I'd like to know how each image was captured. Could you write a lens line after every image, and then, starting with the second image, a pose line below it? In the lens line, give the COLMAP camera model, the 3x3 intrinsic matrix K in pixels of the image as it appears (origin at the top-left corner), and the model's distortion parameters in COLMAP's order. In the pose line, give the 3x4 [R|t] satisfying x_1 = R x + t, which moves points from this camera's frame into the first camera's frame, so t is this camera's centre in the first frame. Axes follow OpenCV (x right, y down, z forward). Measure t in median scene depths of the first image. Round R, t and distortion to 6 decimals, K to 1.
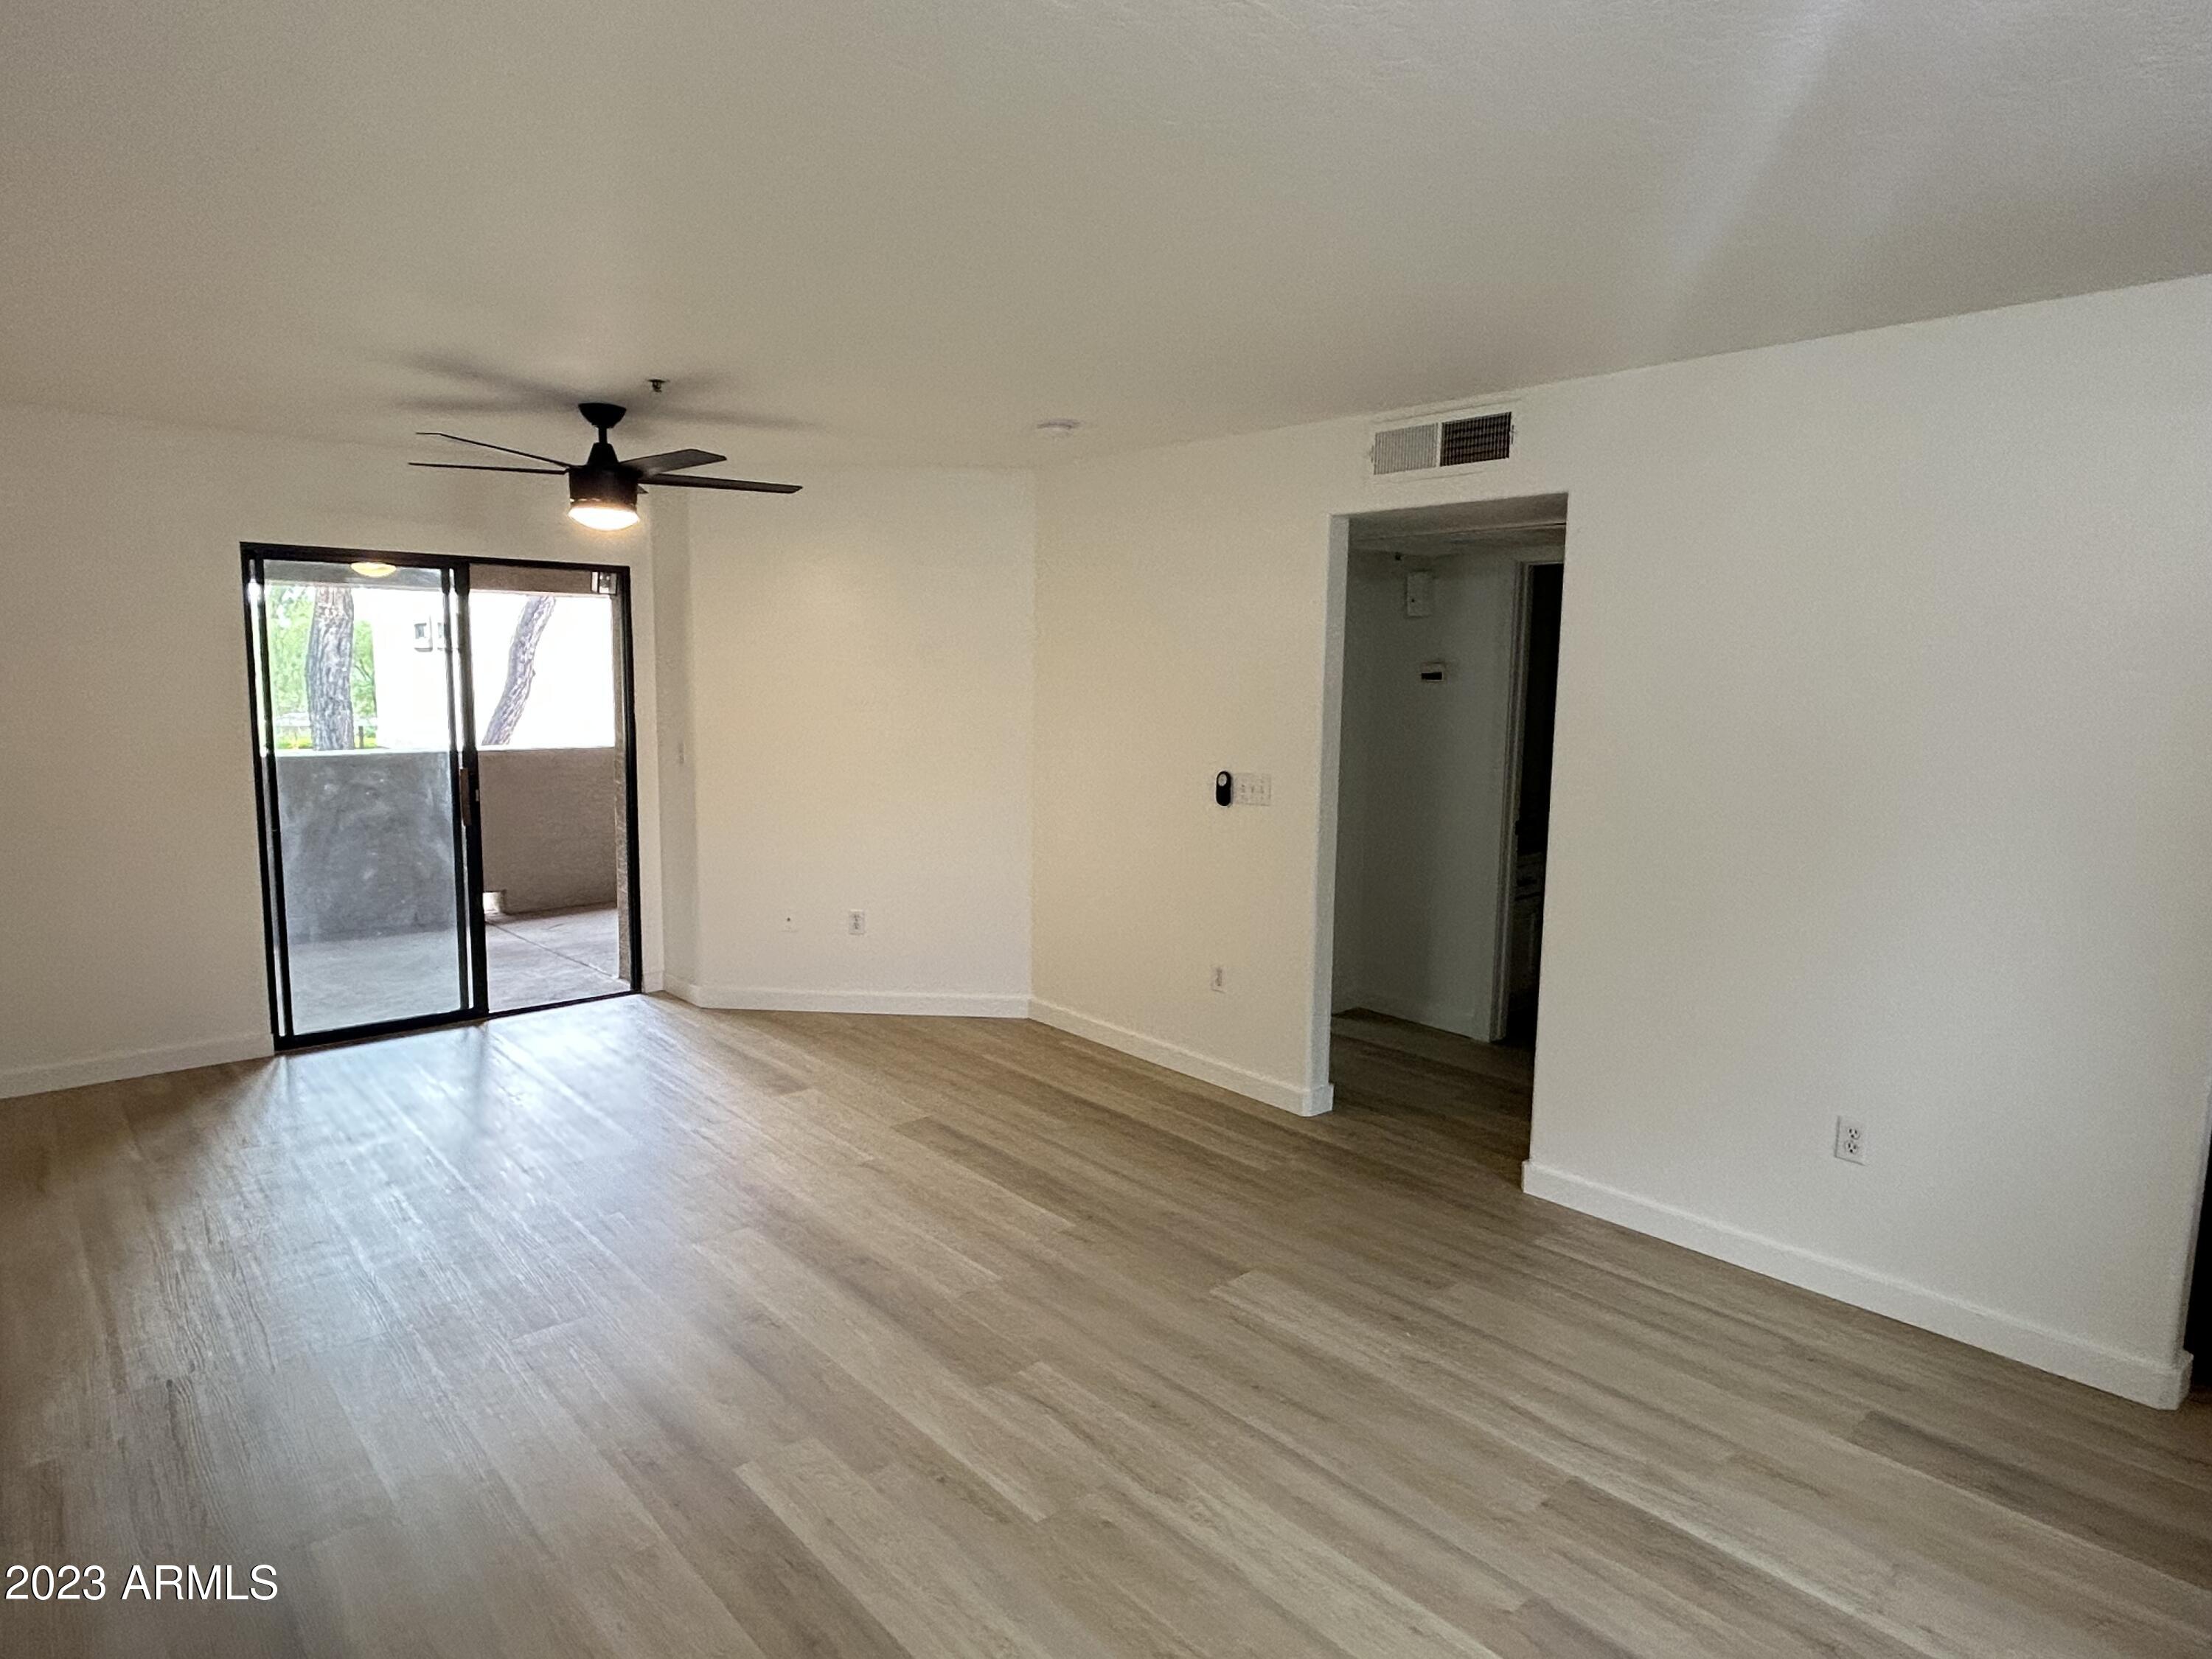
lens RADIAL K [[1264.6, 0, 1097.4], [0, 1264.6, 829.3], [0, 0, 1]] dist [-0.002536, 0.001090]
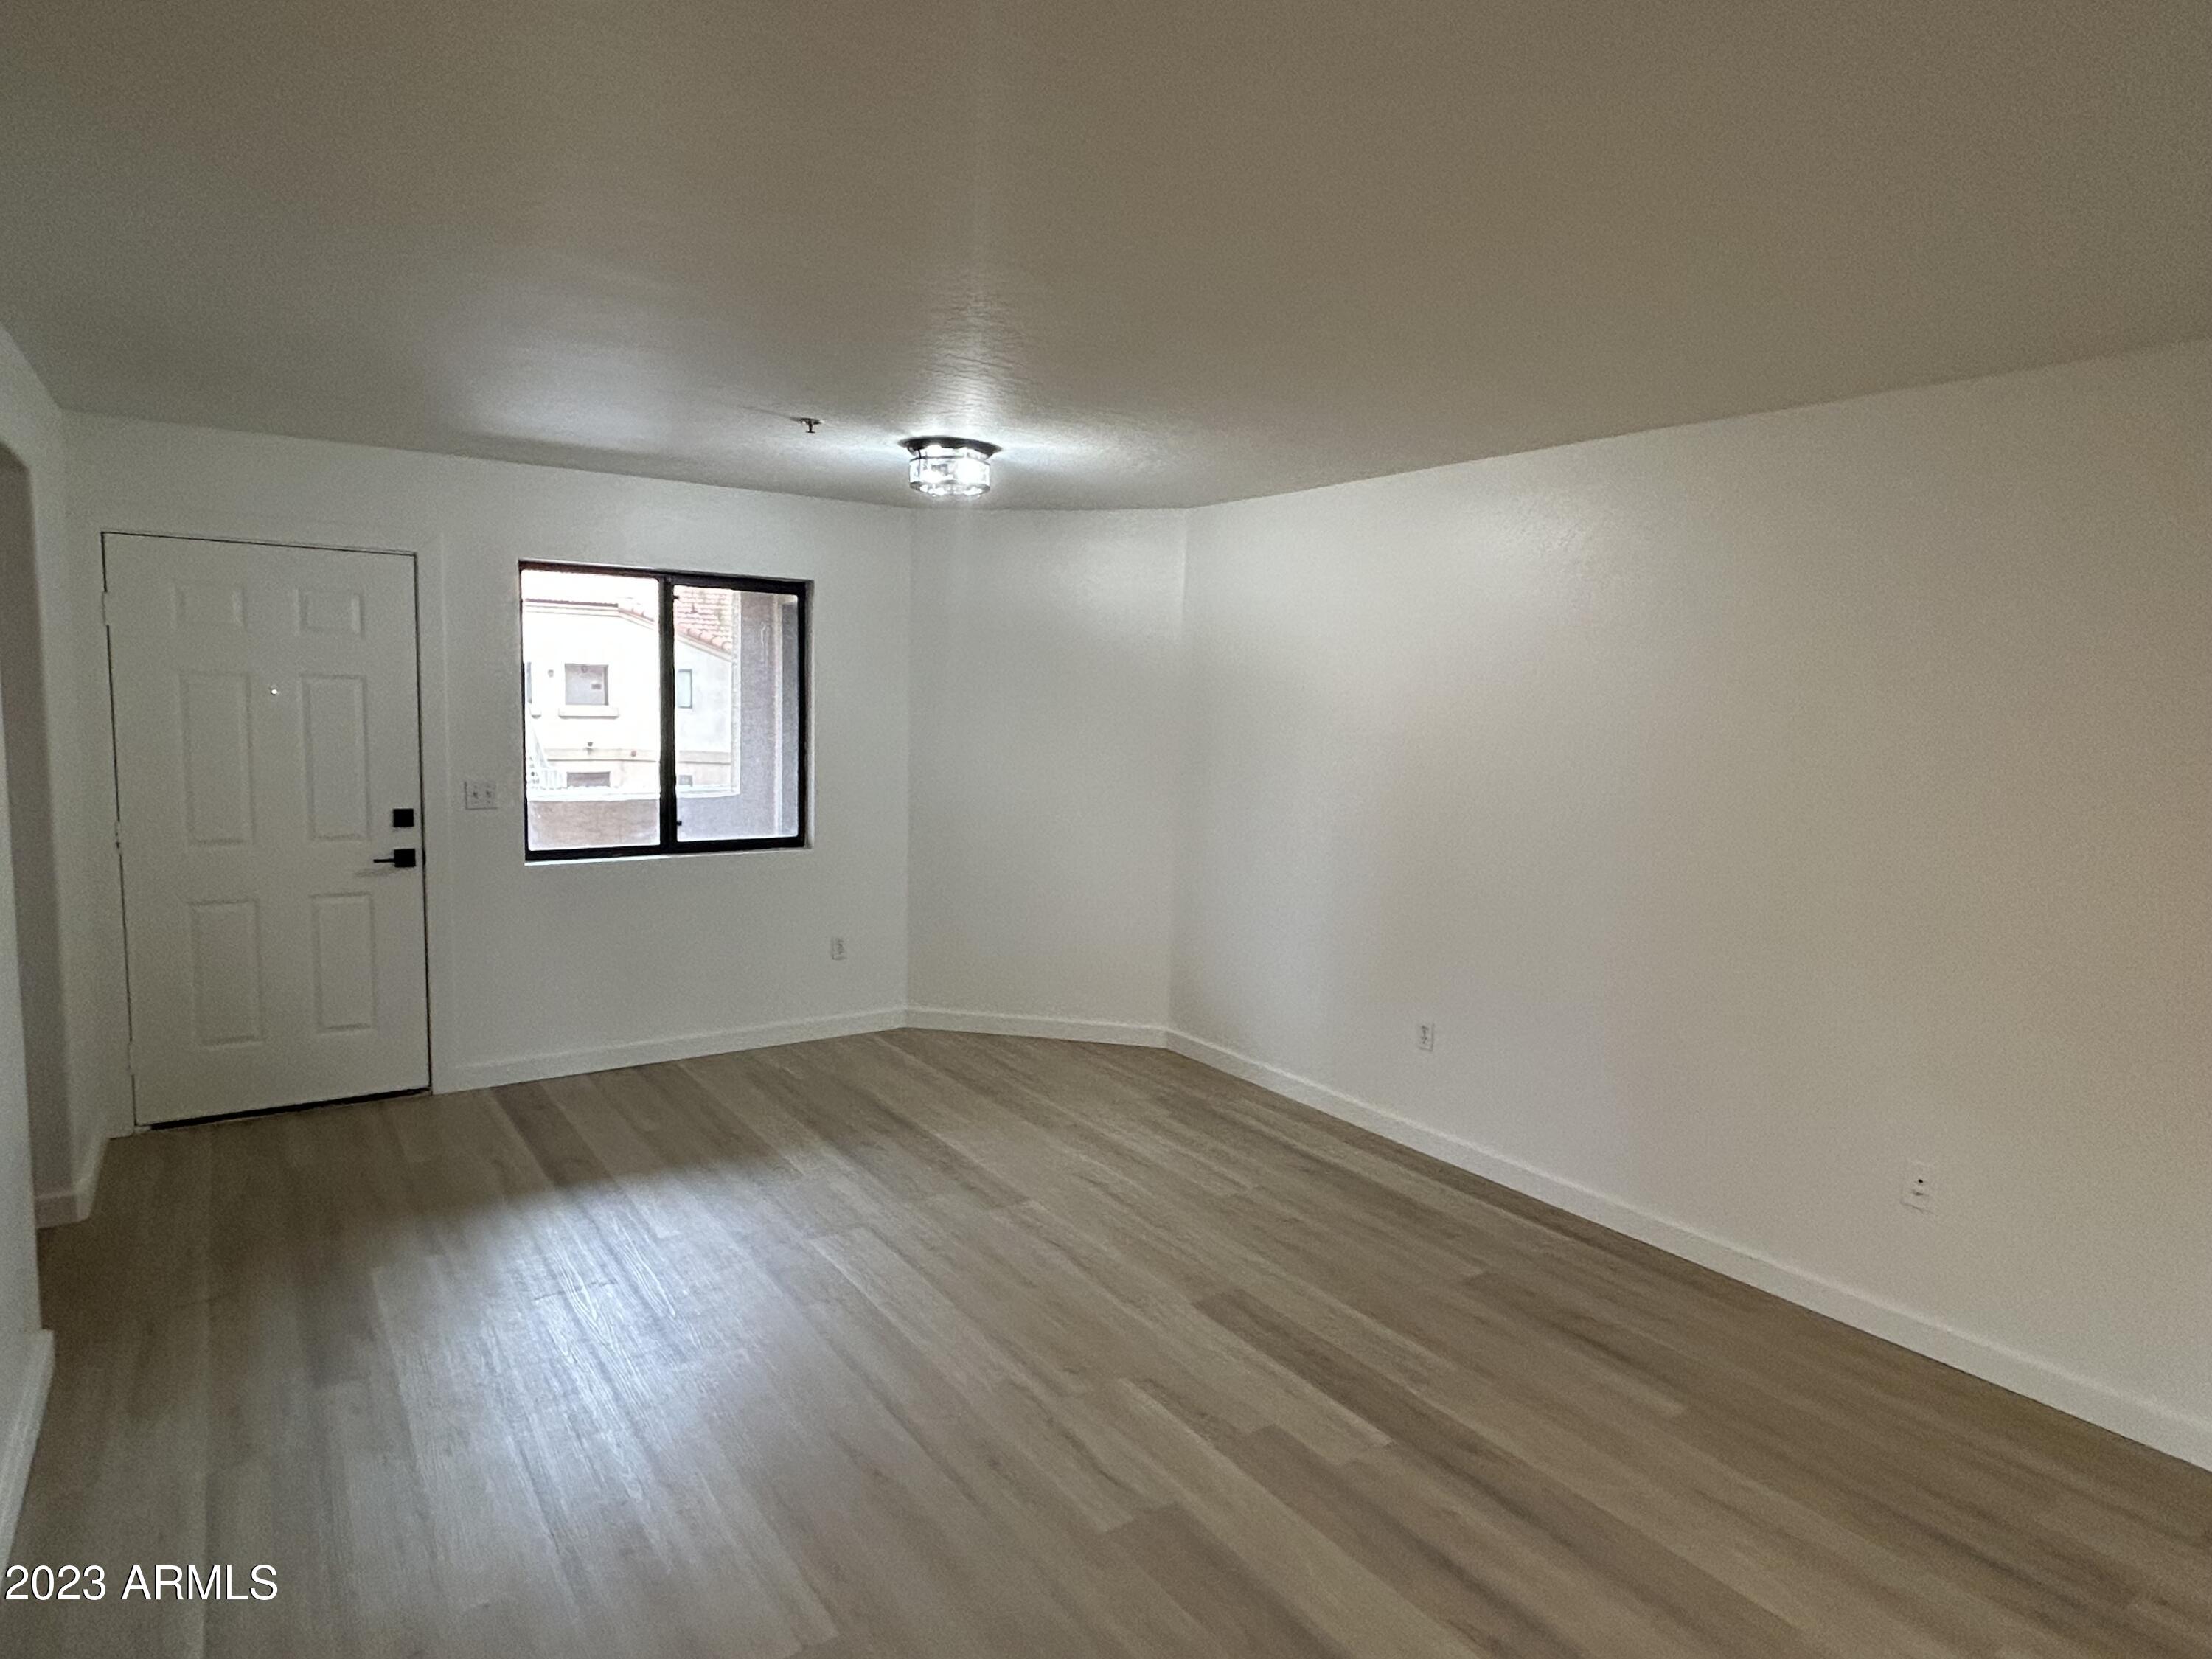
lens RADIAL K [[1254.7, 0, 1100.2], [0, 1254.7, 828.9], [0, 0, 1]] dist [0.000429, -0.001103]
pose [[-0.991575, -0.053268, 0.118073, -0.086605], [-0.024129, 0.971535, 0.235662, -0.172053], [-0.127266, 0.230828, -0.964636, 1.269097]]
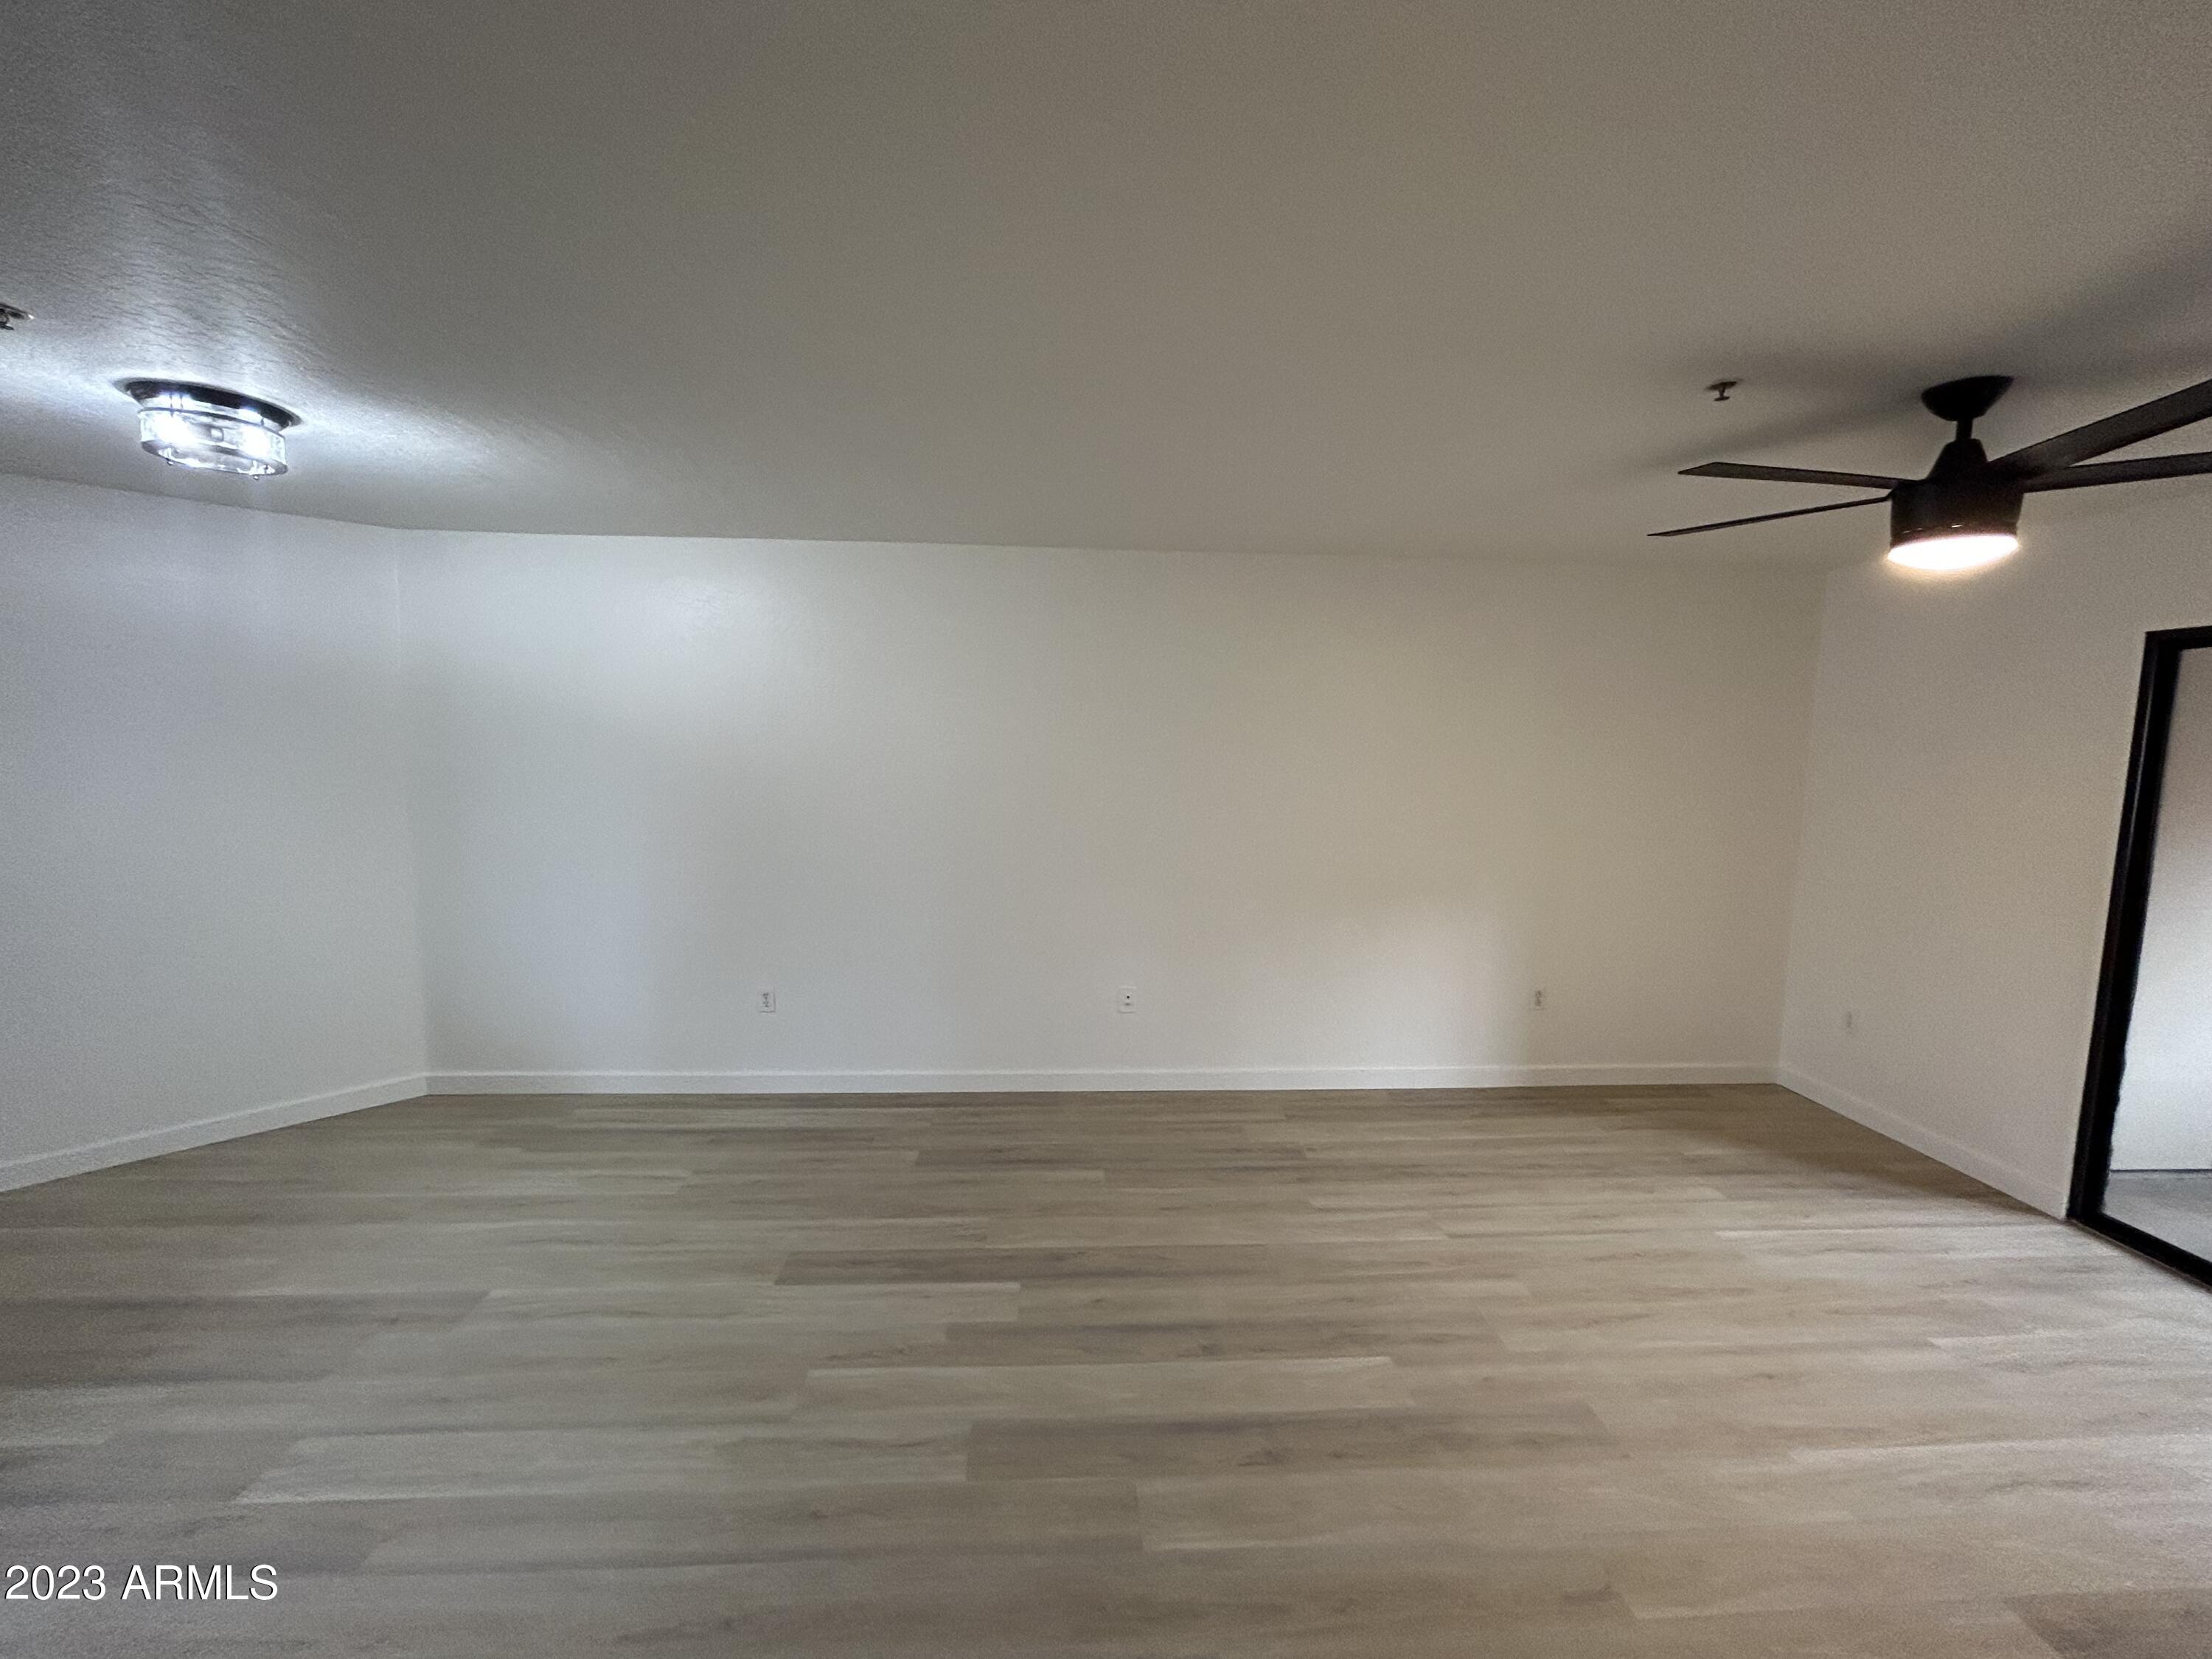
lens RADIAL K [[888.9, 0, 1106.0], [0, 888.9, 829.5], [0, 0, 1]] dist [0.001314, 0.000540]
pose [[-0.621320, 0.055444, -0.781593, 0.285549], [-0.125750, 0.977509, 0.169305, -0.134668], [0.773401, 0.203477, -0.600374, 1.032174]]
